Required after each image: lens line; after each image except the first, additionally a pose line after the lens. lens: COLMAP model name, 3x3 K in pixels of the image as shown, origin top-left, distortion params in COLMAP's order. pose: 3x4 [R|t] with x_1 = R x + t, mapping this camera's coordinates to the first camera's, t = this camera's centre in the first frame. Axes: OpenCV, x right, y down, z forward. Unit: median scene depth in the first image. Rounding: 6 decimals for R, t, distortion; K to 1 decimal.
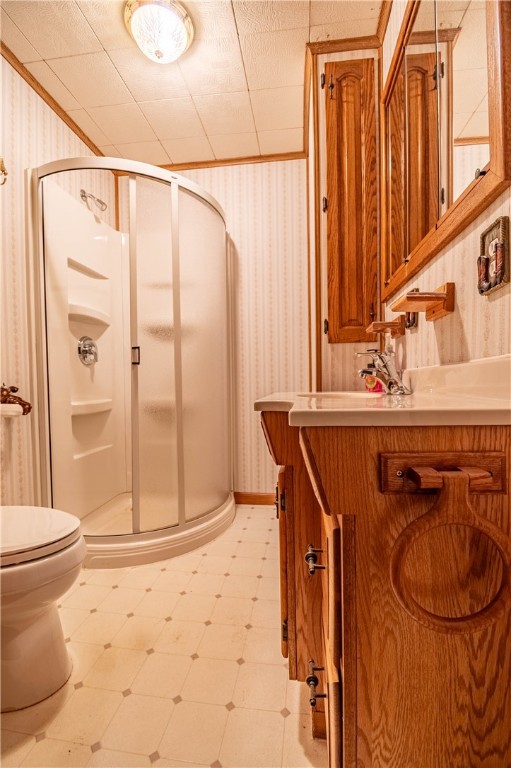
lens RADIAL K [[341.0, 0, 258.7], [0, 341.0, 385.9], [0, 0, 1]] dist [0.000932, -0.008150]
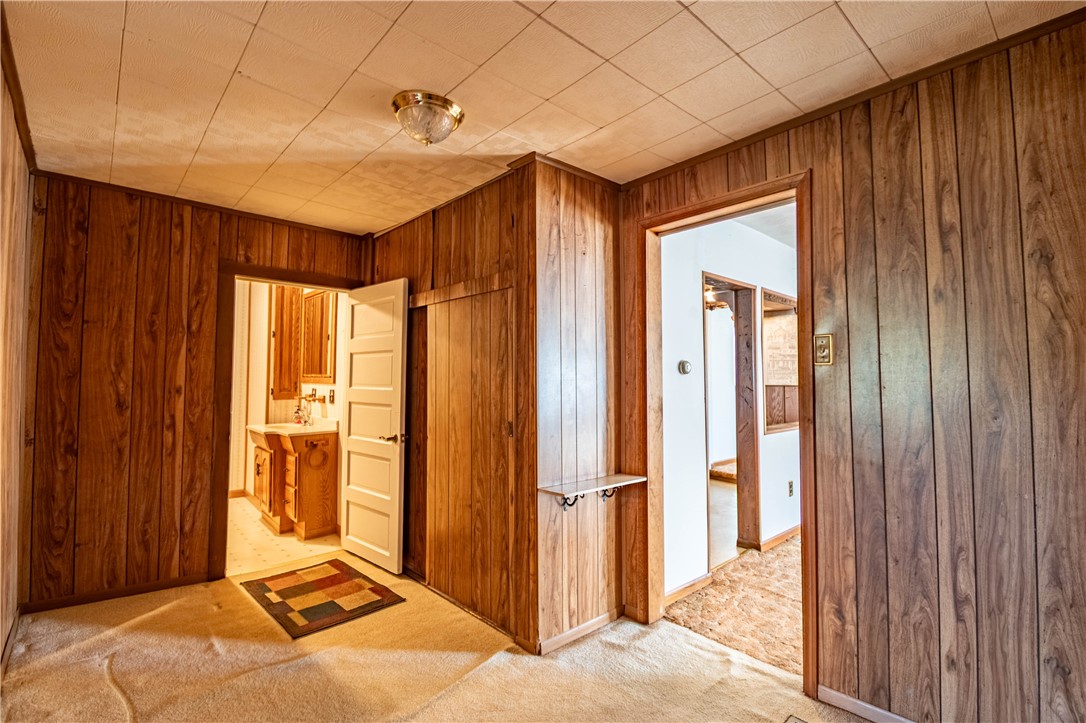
lens RADIAL K [[483.9, 0, 564.2], [0, 483.9, 356.6], [0, 0, 1]] dist [-0.020798, -0.002441]
pose [[0.627921, 0.039611, 0.777268, -0.985454], [0.007783, 0.998334, -0.057165, -0.212855], [-0.778238, 0.041944, 0.626567, -2.267970]]
